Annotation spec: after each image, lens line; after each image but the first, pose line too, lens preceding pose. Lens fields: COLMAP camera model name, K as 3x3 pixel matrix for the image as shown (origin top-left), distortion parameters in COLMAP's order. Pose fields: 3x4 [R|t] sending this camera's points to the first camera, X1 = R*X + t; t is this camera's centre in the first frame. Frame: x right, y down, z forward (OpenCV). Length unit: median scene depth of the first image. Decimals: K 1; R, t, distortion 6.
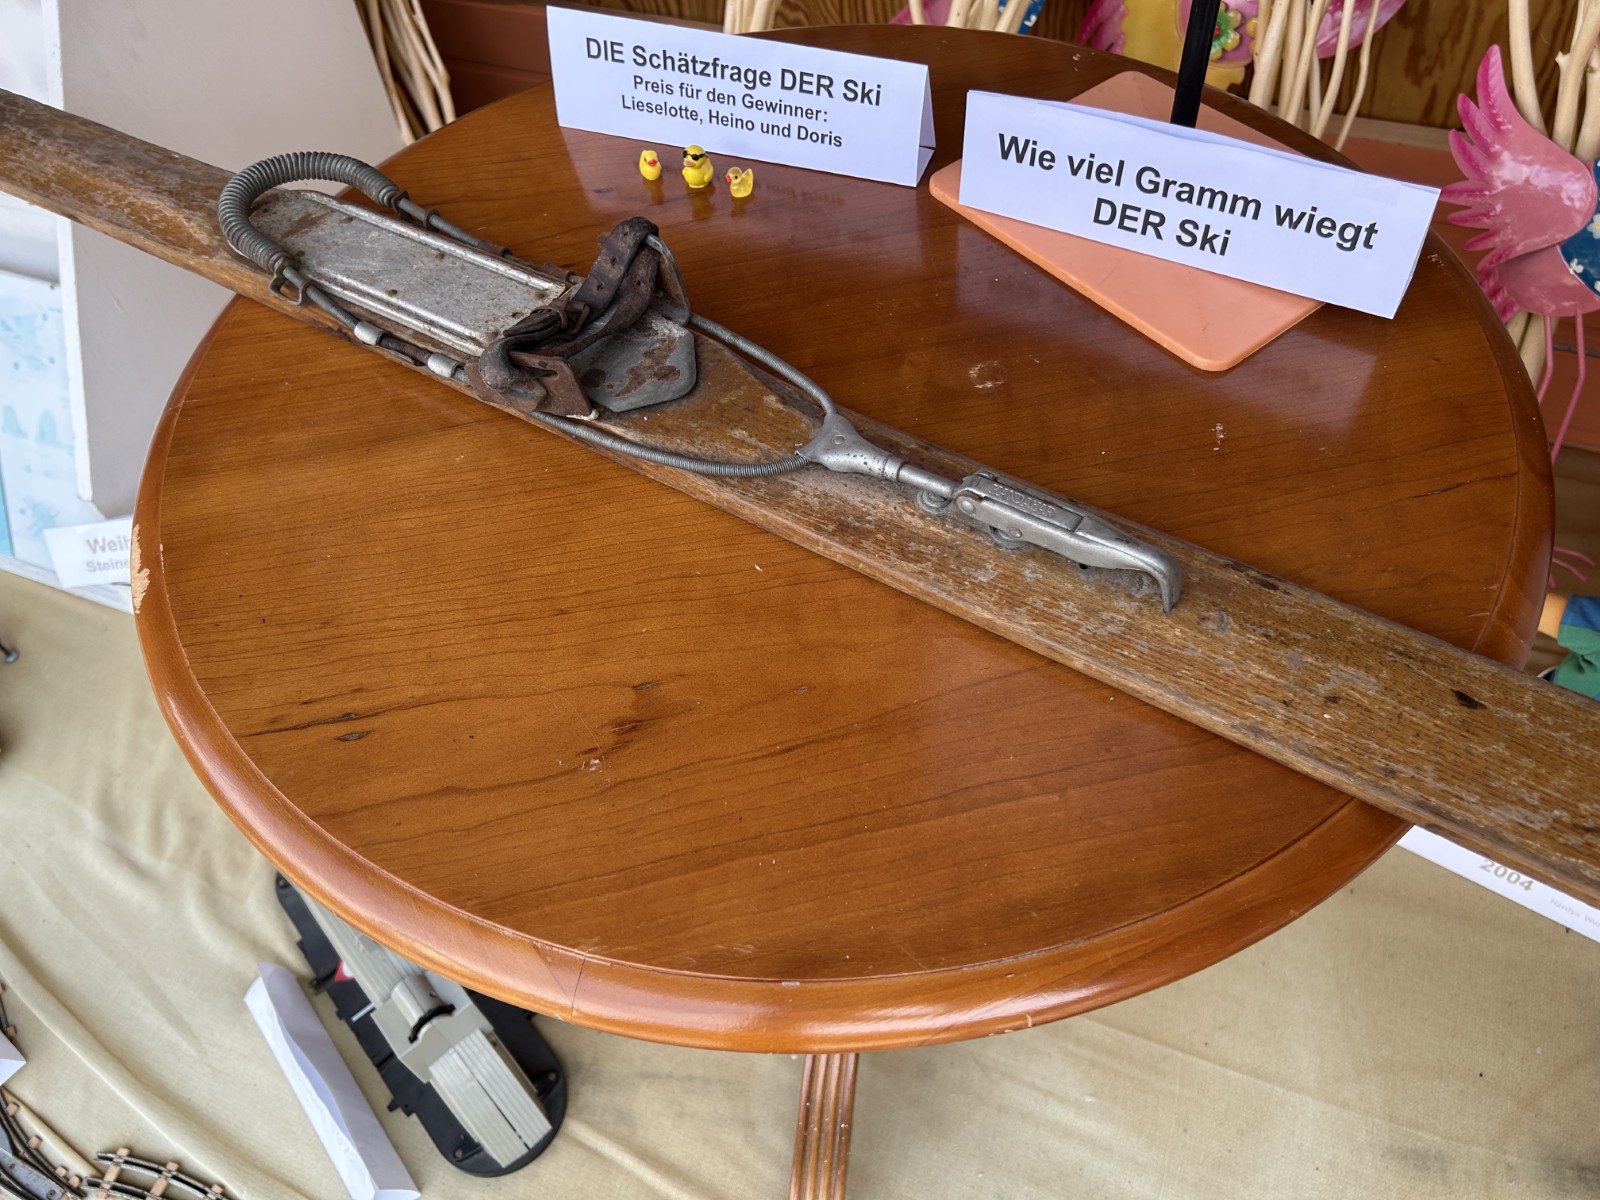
lens RADIAL K [[1209.8, 0, 805.9], [0, 1209.8, 607.2], [0, 0, 1]] dist [0.052823, -0.069629]
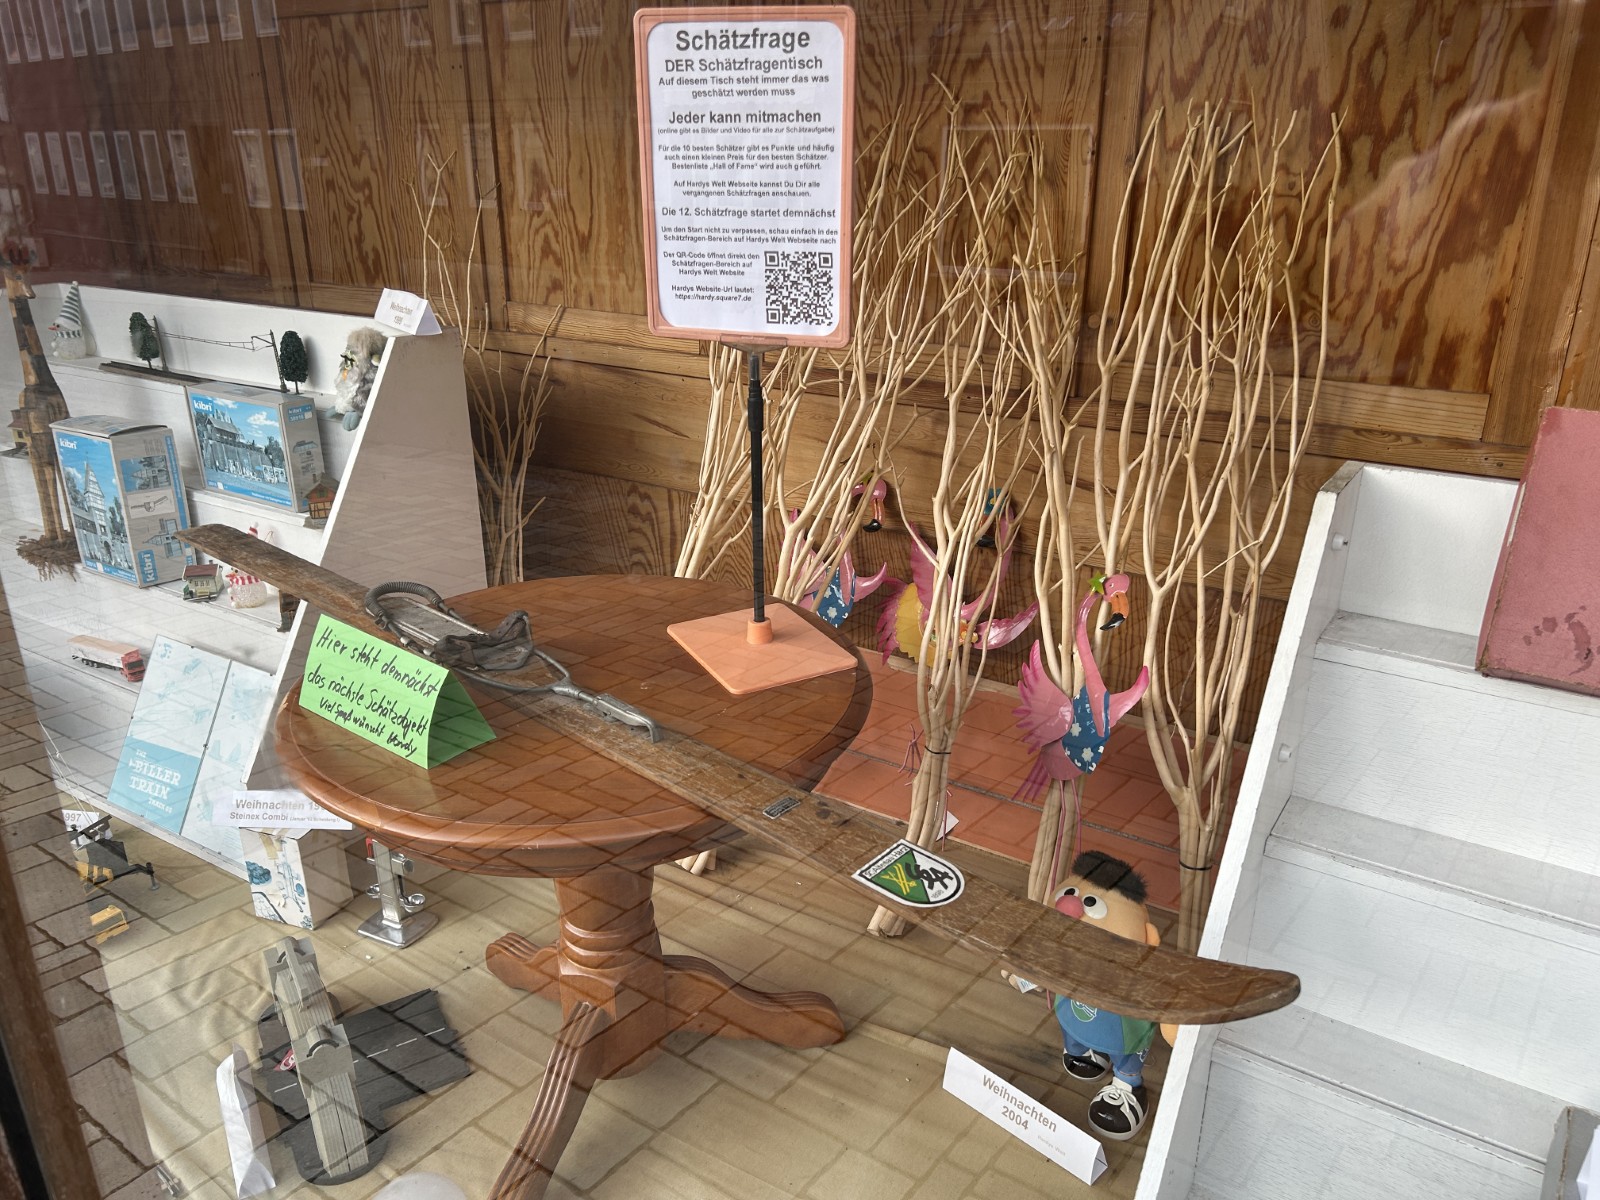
lens RADIAL K [[1201.8, 0, 807.0], [0, 1201.8, 612.2], [0, 0, 1]] dist [0.055508, -0.056066]
pose [[0.983986, 0.122912, -0.129092, 0.706494], [-0.170344, 0.861694, -0.477981, 0.715992], [0.052489, 0.492317, 0.868832, -1.040196]]
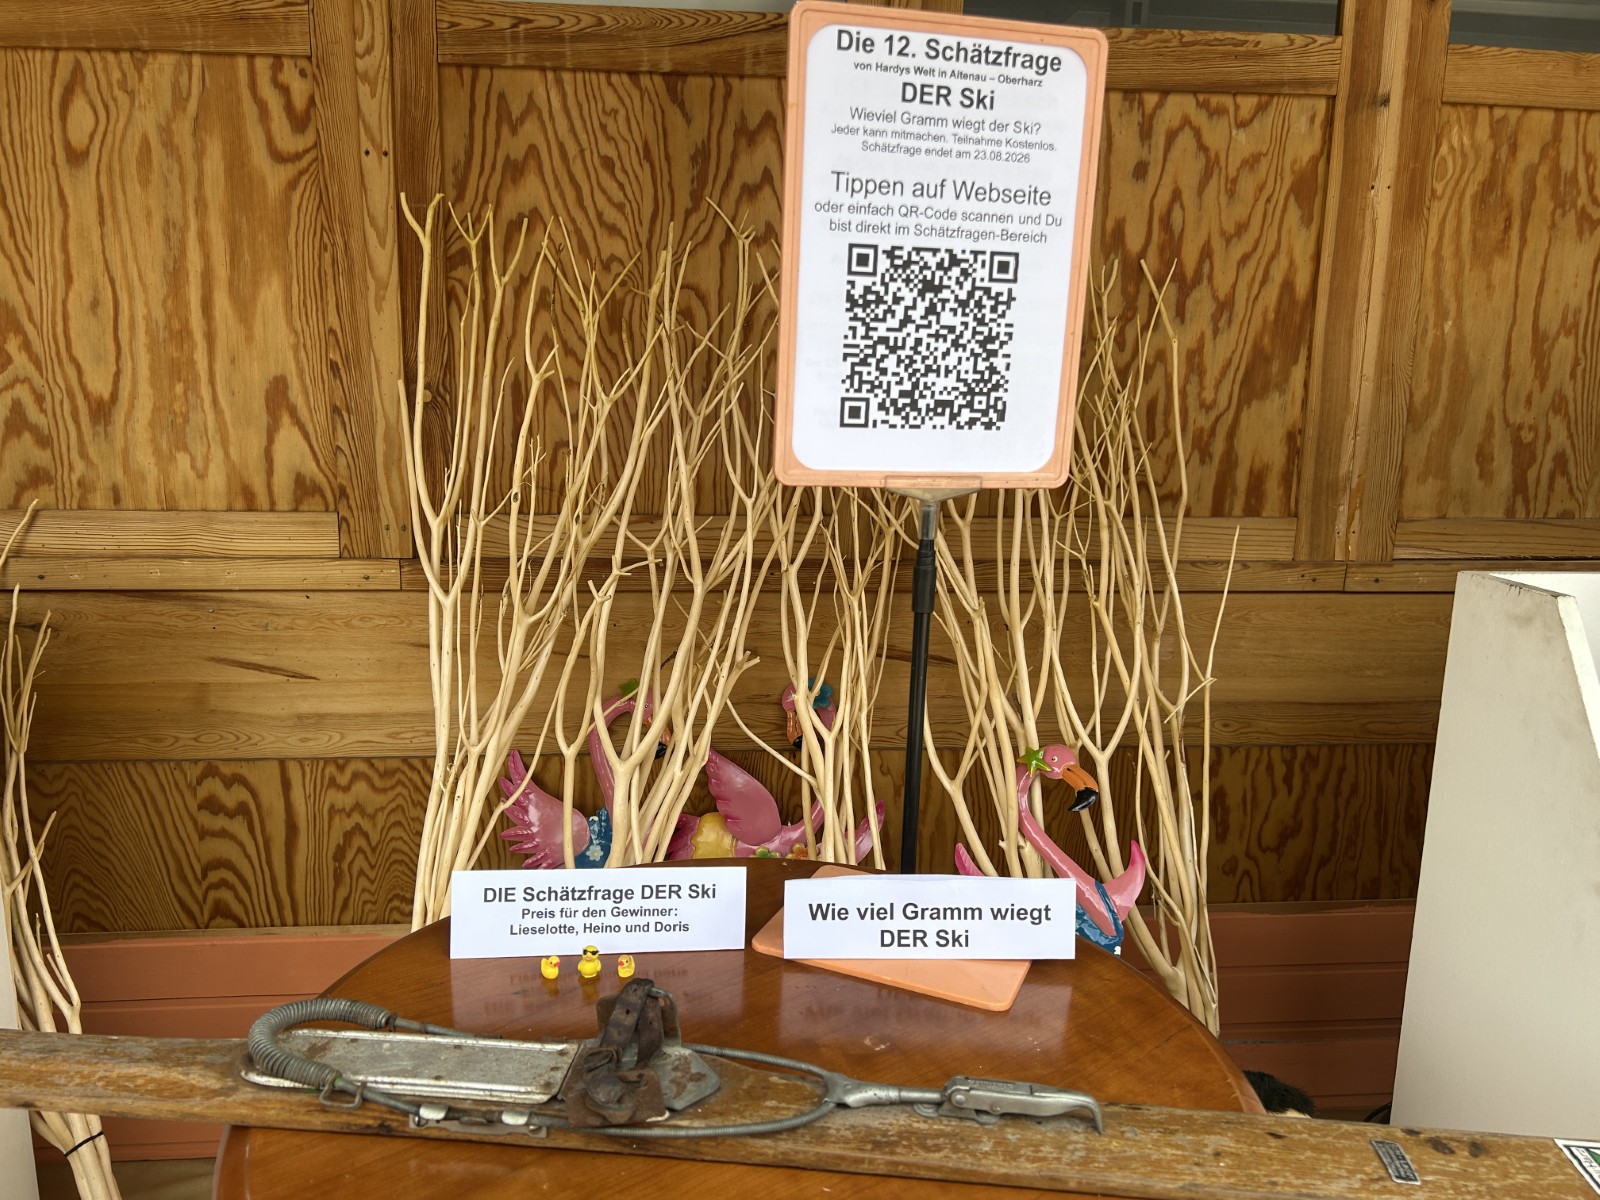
lens RADIAL K [[1204.8, 0, 791.1], [0, 1204.8, 607.0], [0, 0, 1]] dist [0.050846, -0.057909]
pose [[0.872989, -0.011443, 0.487607, -0.601181], [0.326629, 0.756163, -0.567037, 0.188868], [-0.362222, 0.654283, 0.663859, -0.241357]]
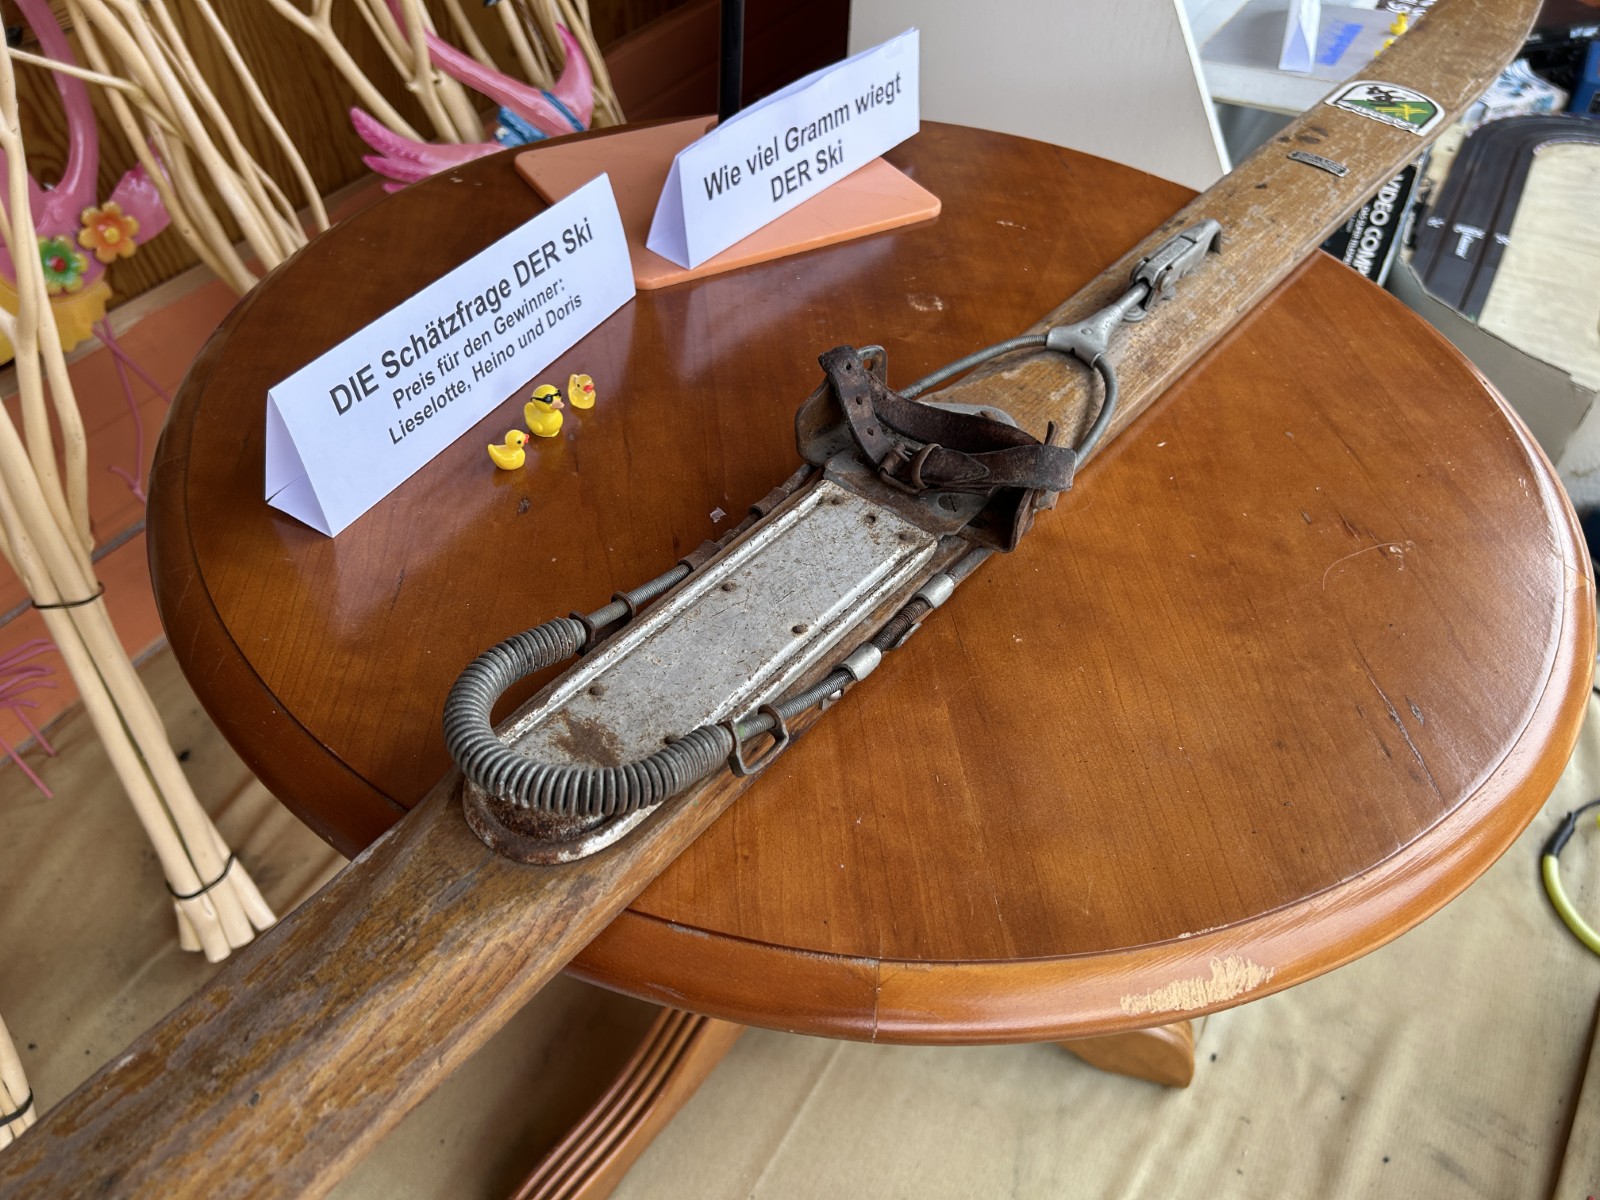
lens RADIAL K [[1217.4, 0, 797.6], [0, 1217.4, 617.0], [0, 0, 1]] dist [0.049663, -0.058675]
pose [[0.095073, -0.653349, 0.751063, -0.851887], [0.747302, 0.545283, 0.379744, -0.521819], [-0.657648, 0.525168, 0.540091, 0.587924]]
